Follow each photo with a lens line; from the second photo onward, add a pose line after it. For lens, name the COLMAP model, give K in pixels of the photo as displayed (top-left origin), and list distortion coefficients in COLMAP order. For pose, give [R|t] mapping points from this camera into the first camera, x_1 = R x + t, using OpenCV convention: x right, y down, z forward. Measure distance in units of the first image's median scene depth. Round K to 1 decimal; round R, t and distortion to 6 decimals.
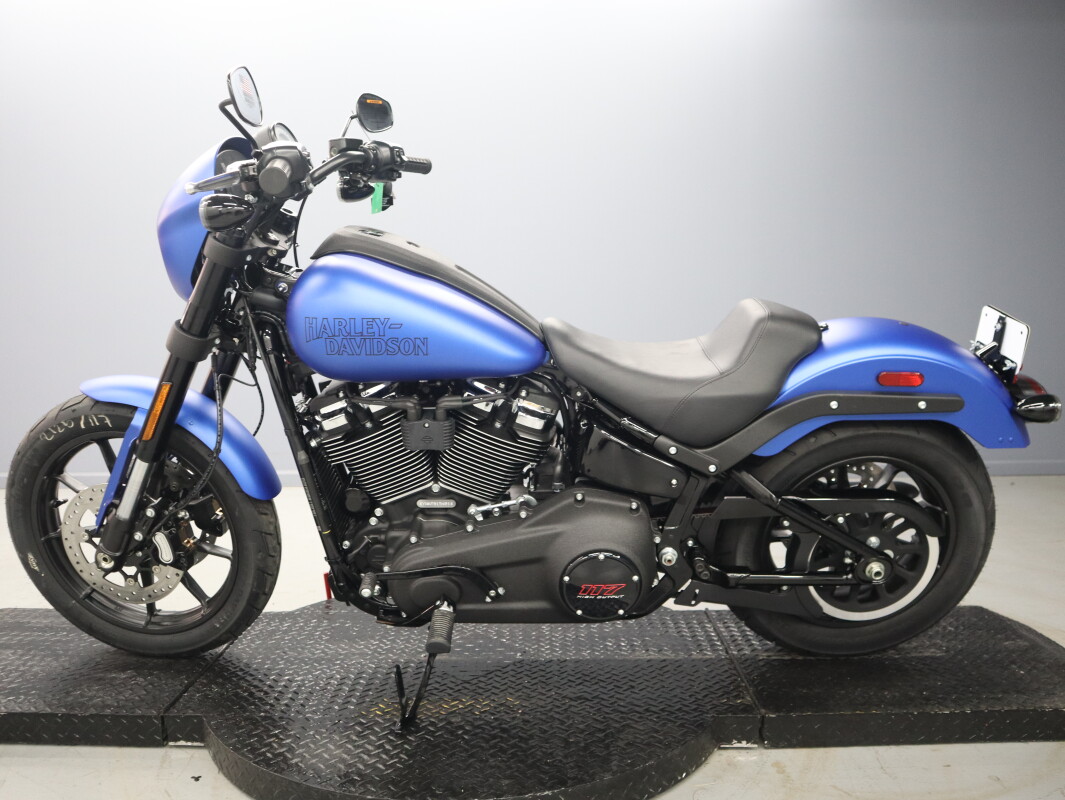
lens RADIAL K [[837.8, 0, 536.0], [0, 837.8, 395.0], [0, 0, 1]] dist [-0.121271, 0.078851]
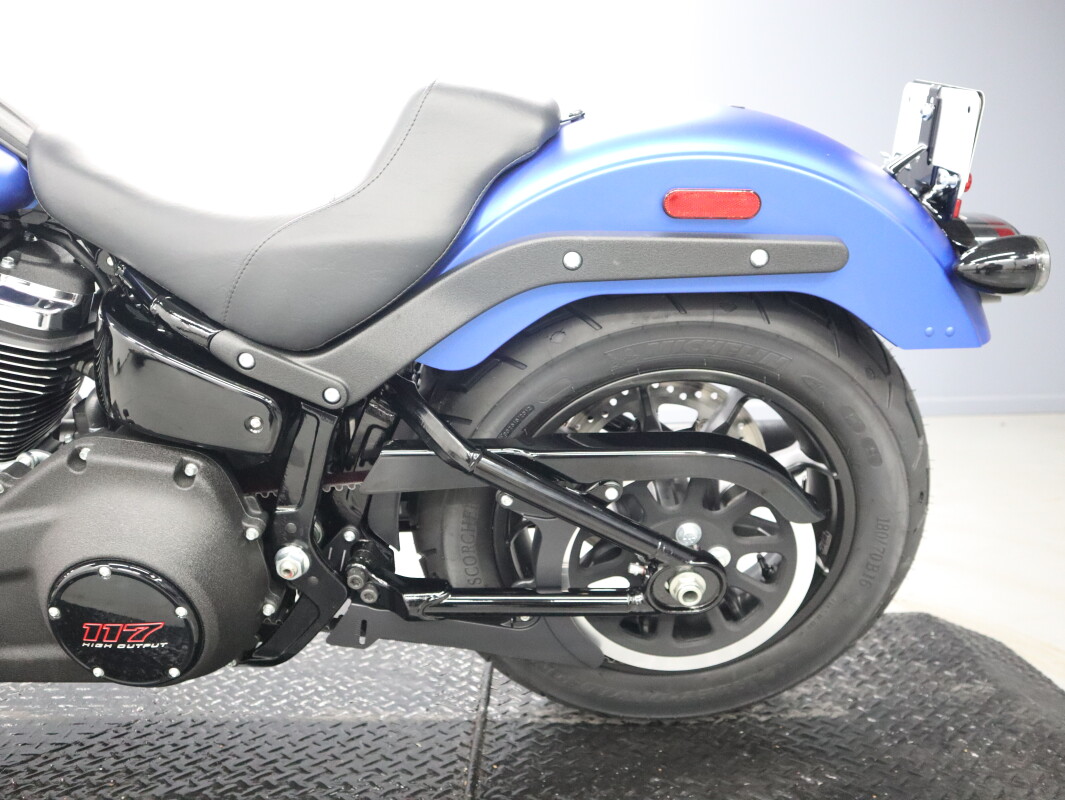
lens RADIAL K [[837.8, 0, 538.0], [0, 837.8, 398.9], [0, 0, 1]] dist [-0.121271, 0.078851]
pose [[0.999788, -0.019159, -0.007585, 0.326165], [0.019615, 0.997660, 0.065489, 0.057719], [0.006313, -0.065624, 0.997824, 0.480760]]
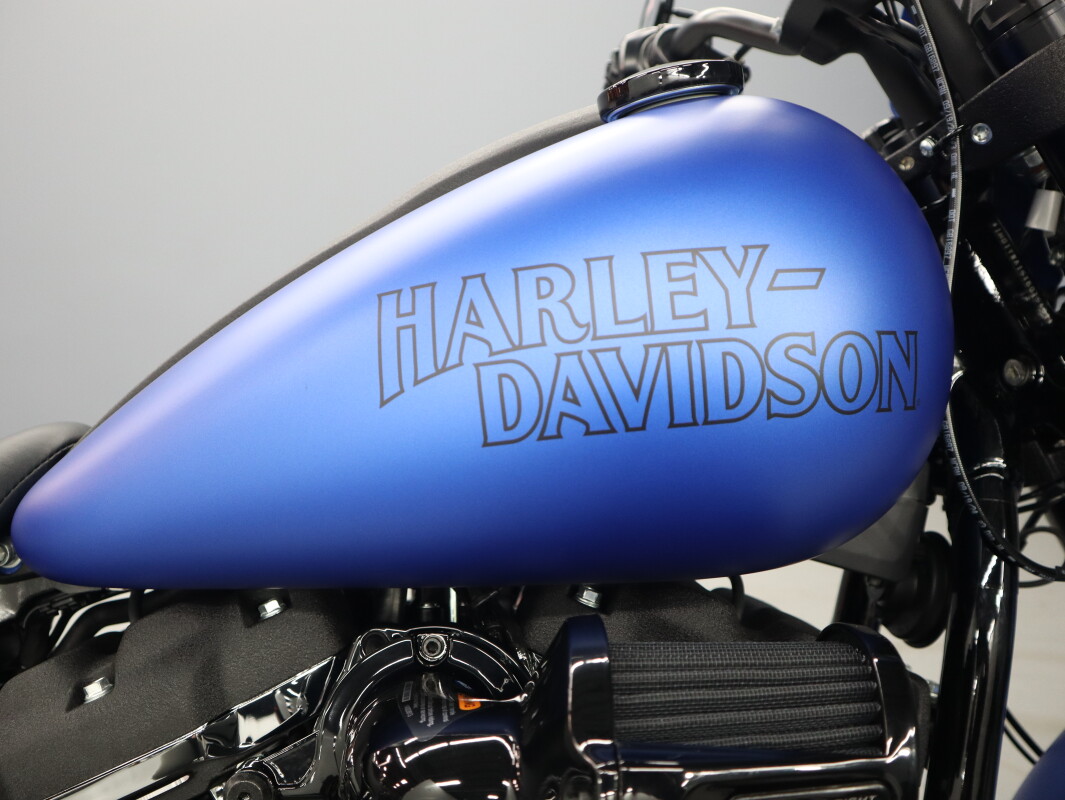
lens RADIAL K [[837.8, 0, 538.1], [0, 837.8, 405.2], [0, 0, 1]] dist [-0.121271, 0.078851]
pose [[0.990182, -0.106034, -0.091085, -0.194213], [0.070563, 0.941650, -0.329113, 0.012882], [0.120667, 0.319454, 0.939887, 0.709184]]
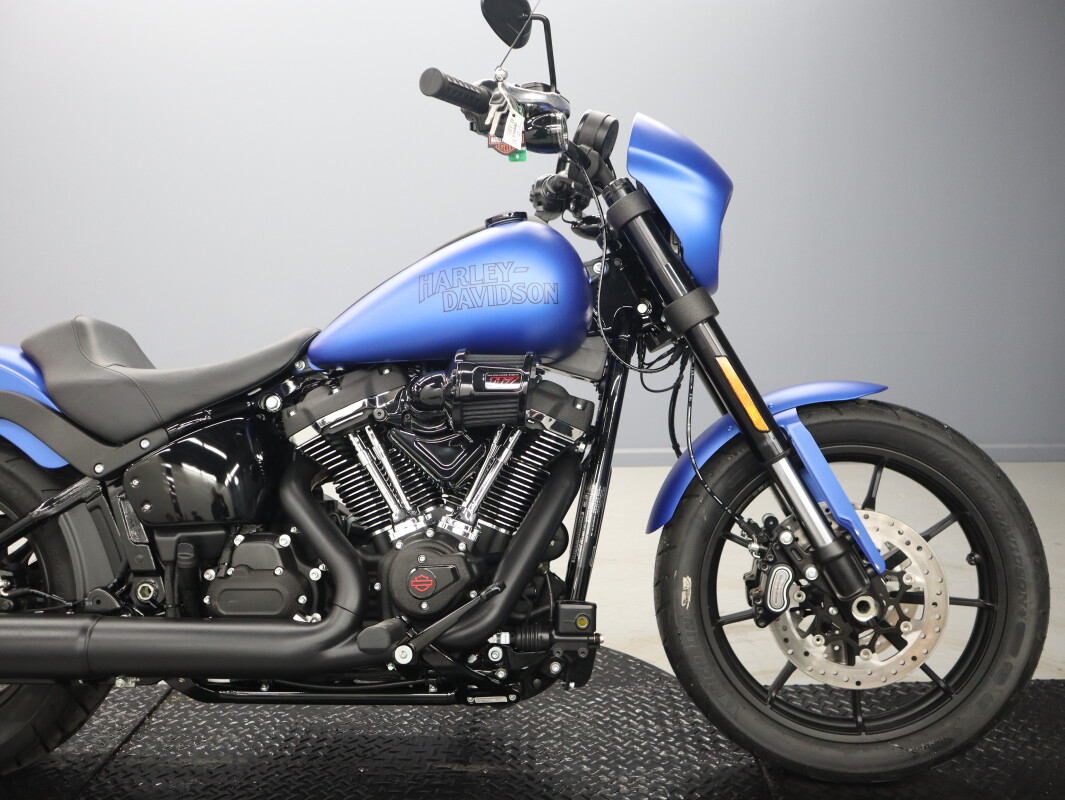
lens RADIAL K [[837.8, 0, 521.0], [0, 837.8, 399.8], [0, 0, 1]] dist [-0.121271, 0.078851]
pose [[0.977829, -0.107355, -0.179793, -0.023089], [0.027136, 0.916312, -0.399545, 0.346383], [0.207640, 0.385808, 0.898909, 0.237025]]
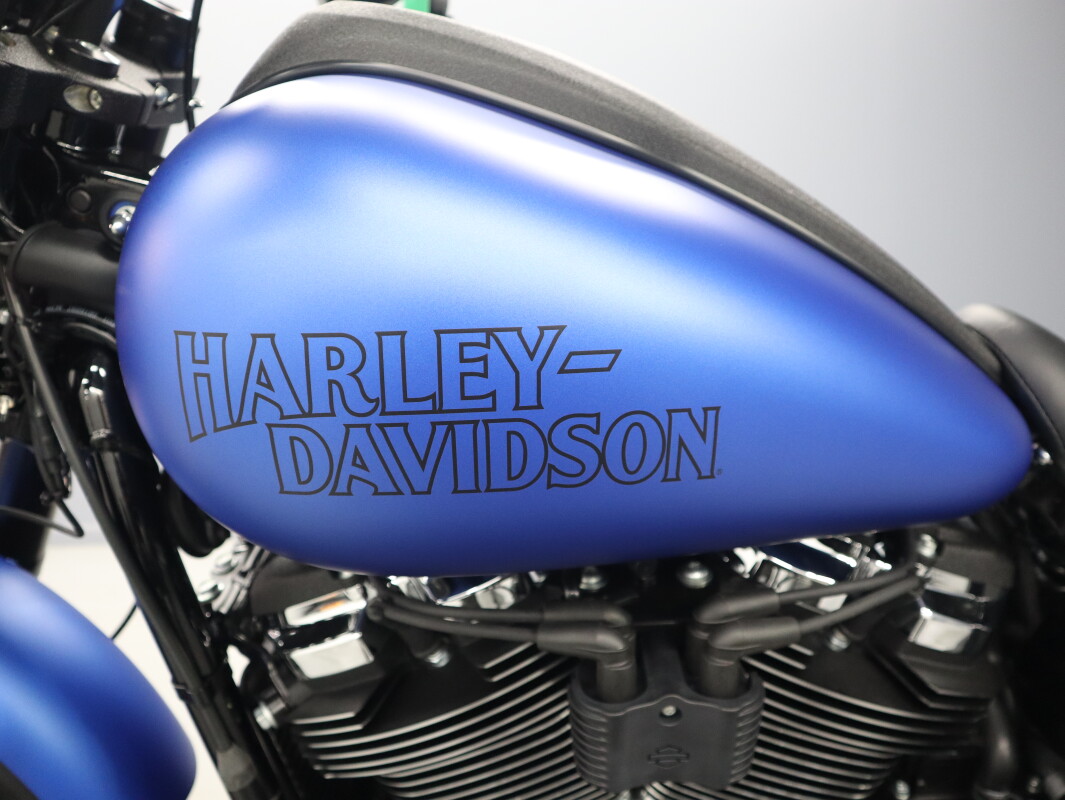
lens RADIAL K [[837.8, 0, 535.1], [0, 837.8, 406.1], [0, 0, 1]] dist [-0.121271, 0.078851]
pose [[0.999610, -0.027274, 0.006074, -0.163502], [0.027054, 0.999063, 0.033794, -0.069763], [-0.006990, -0.033617, 0.999410, 0.692036]]
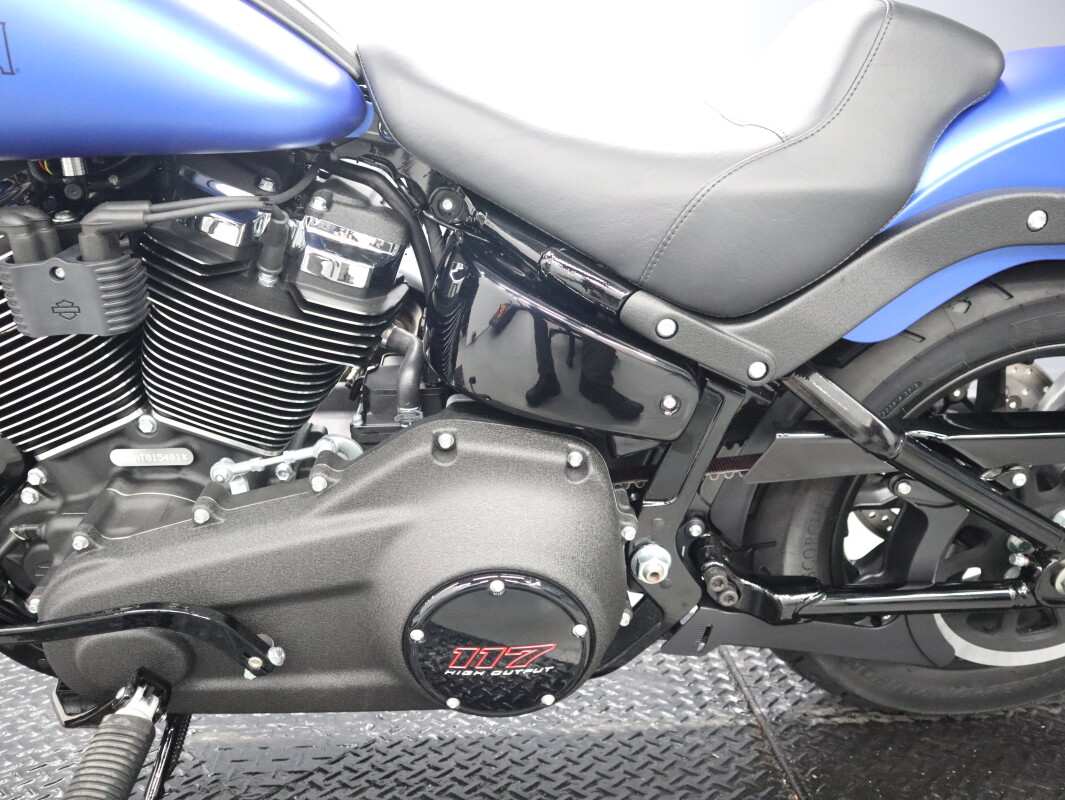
lens RADIAL K [[837.8, 0, 536.4], [0, 837.8, 400.7], [0, 0, 1]] dist [-0.121271, 0.078851]
pose [[0.998311, -0.017615, 0.055367, 0.071771], [0.011820, 0.994581, 0.103291, 0.056212], [-0.056886, -0.102462, 0.993109, 0.558691]]
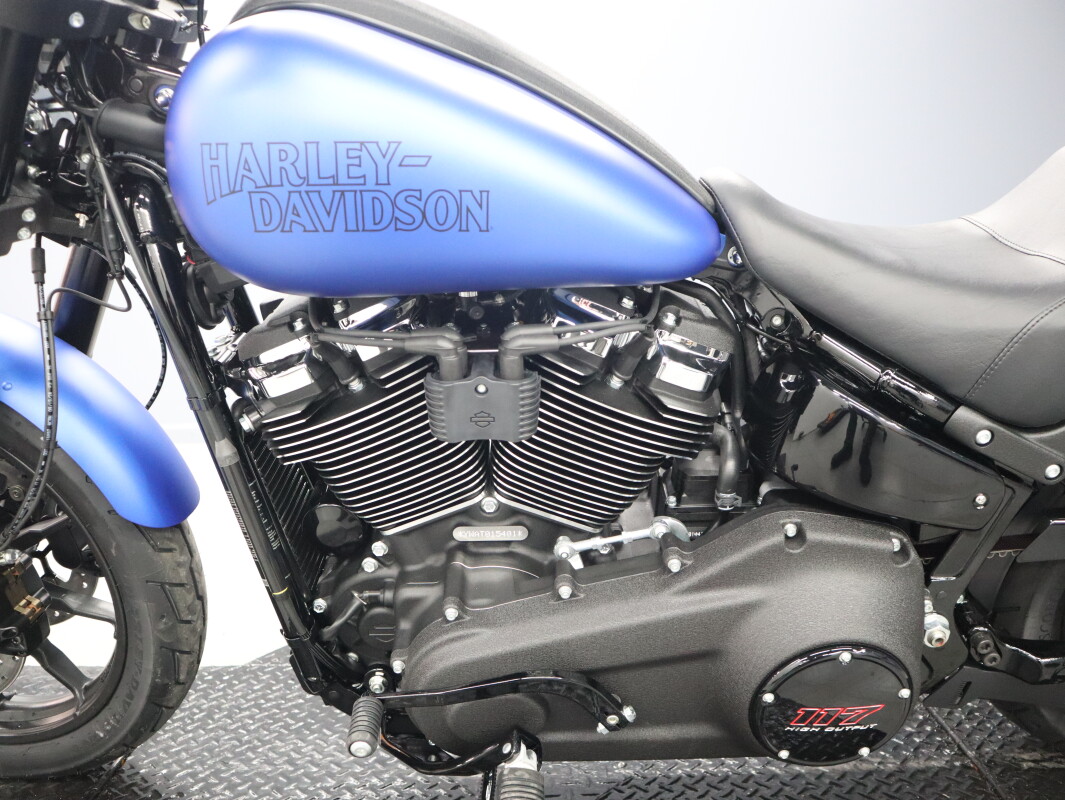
lens RADIAL K [[837.8, 0, 534.7], [0, 837.8, 406.3], [0, 0, 1]] dist [-0.121271, 0.078851]
pose [[0.999872, -0.007864, 0.013900, -0.101575], [0.006524, 0.995556, 0.093947, 0.002027], [-0.014577, -0.093844, 0.995480, 0.505327]]
